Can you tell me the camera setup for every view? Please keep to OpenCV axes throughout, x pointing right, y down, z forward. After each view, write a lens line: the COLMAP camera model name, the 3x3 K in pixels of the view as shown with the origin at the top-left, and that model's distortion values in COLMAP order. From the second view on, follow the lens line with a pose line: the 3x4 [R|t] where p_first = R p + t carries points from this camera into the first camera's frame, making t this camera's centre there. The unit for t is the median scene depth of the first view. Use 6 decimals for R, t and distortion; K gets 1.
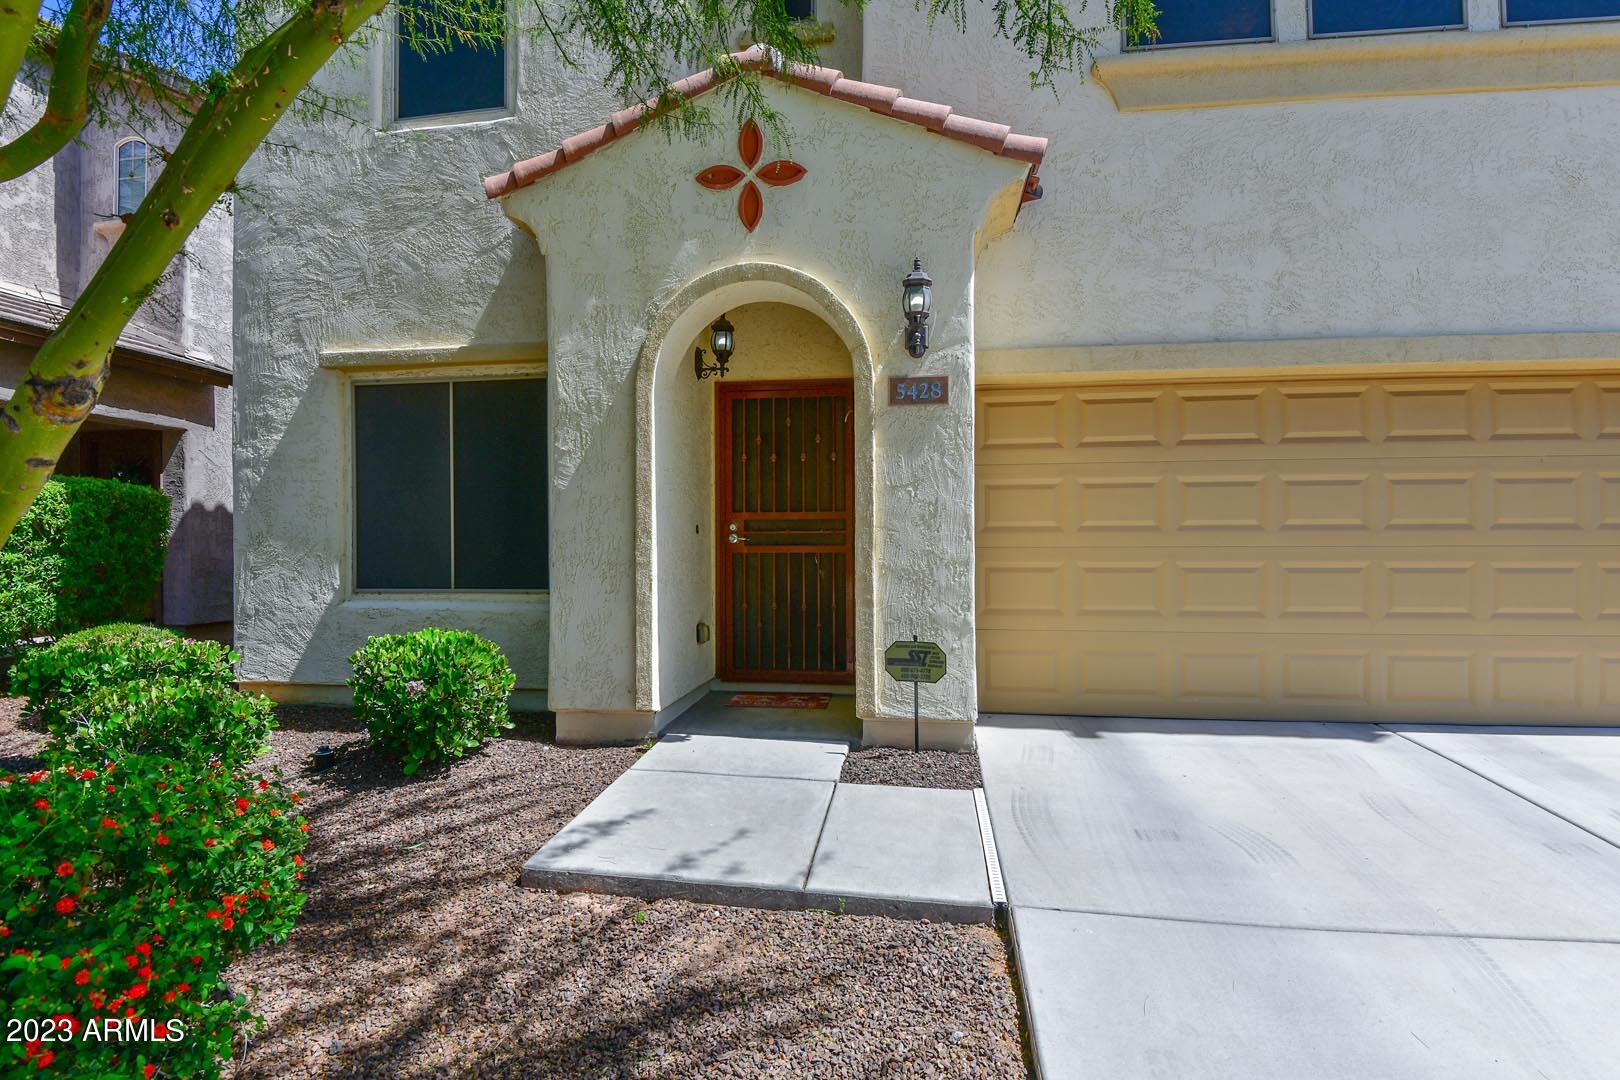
lens RADIAL K [[834.5, 0, 810.0], [0, 834.5, 540.0], [0, 0, 1]] dist [-0.000728, -0.000130]
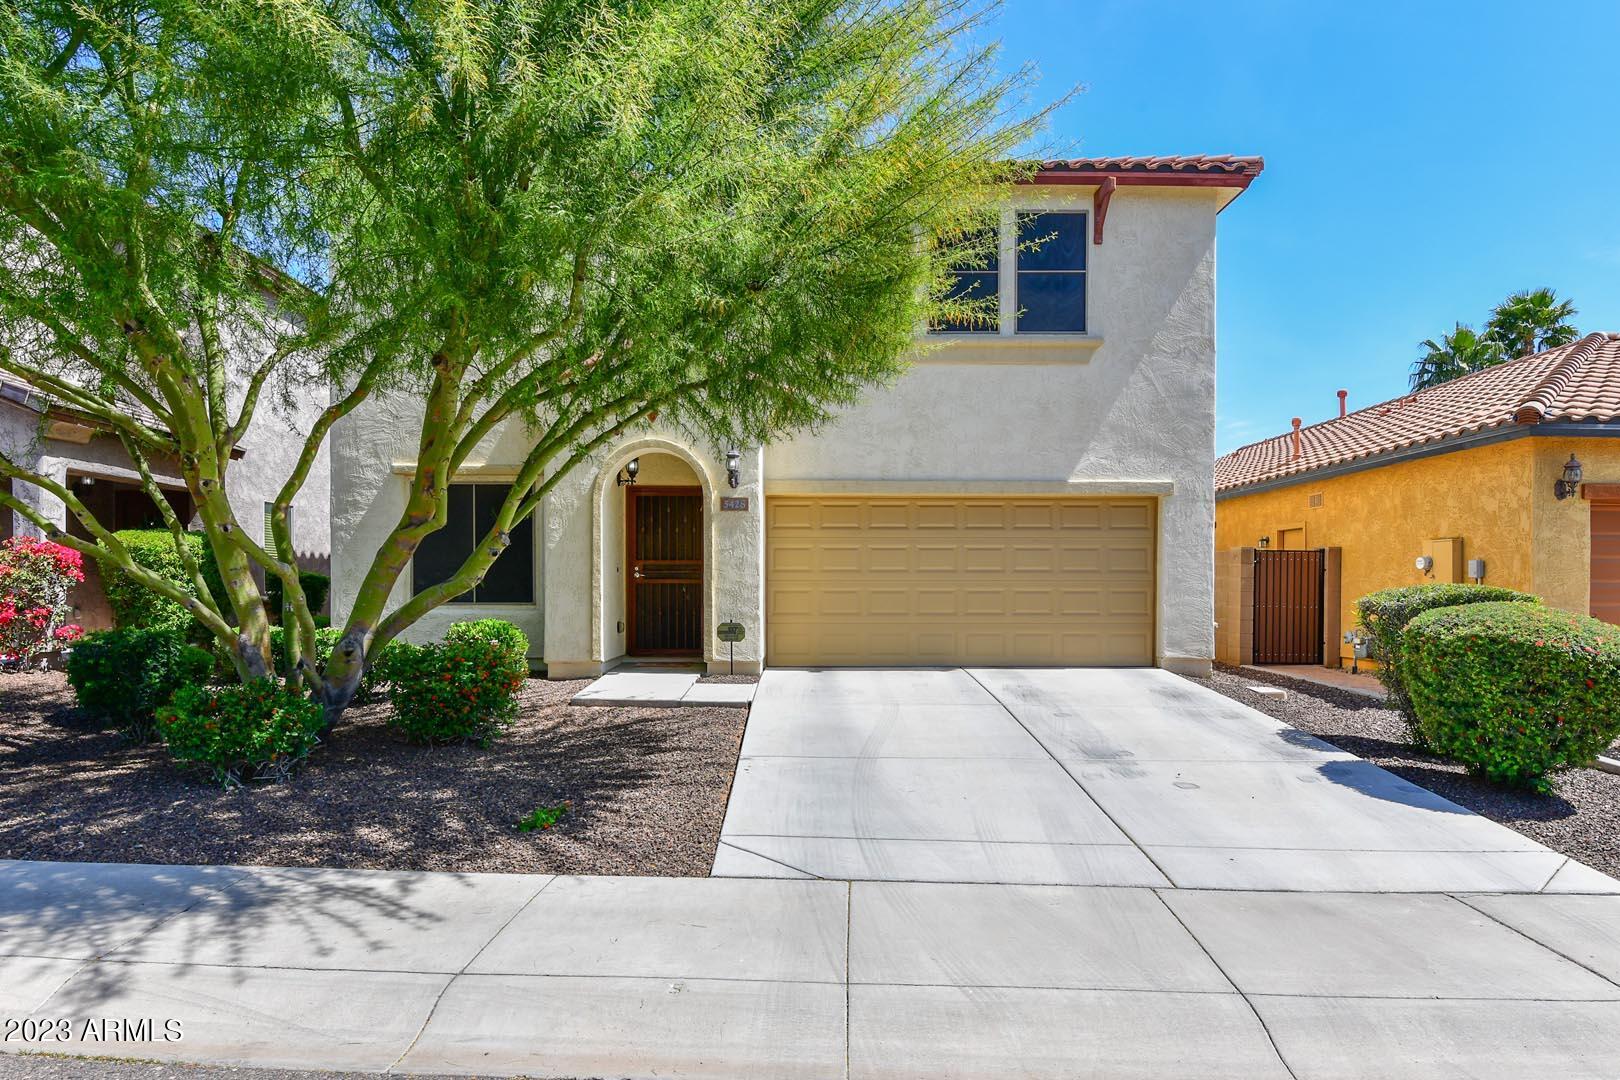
lens RADIAL K [[746.2, 0, 792.5], [0, 746.2, 587.5], [0, 0, 1]] dist [0.002547, -0.015873]
pose [[0.988181, 0.003751, 0.153247, -0.010489], [-0.005514, 0.999923, 0.011082, 0.007412], [-0.153193, -0.011796, 0.988126, -0.787303]]
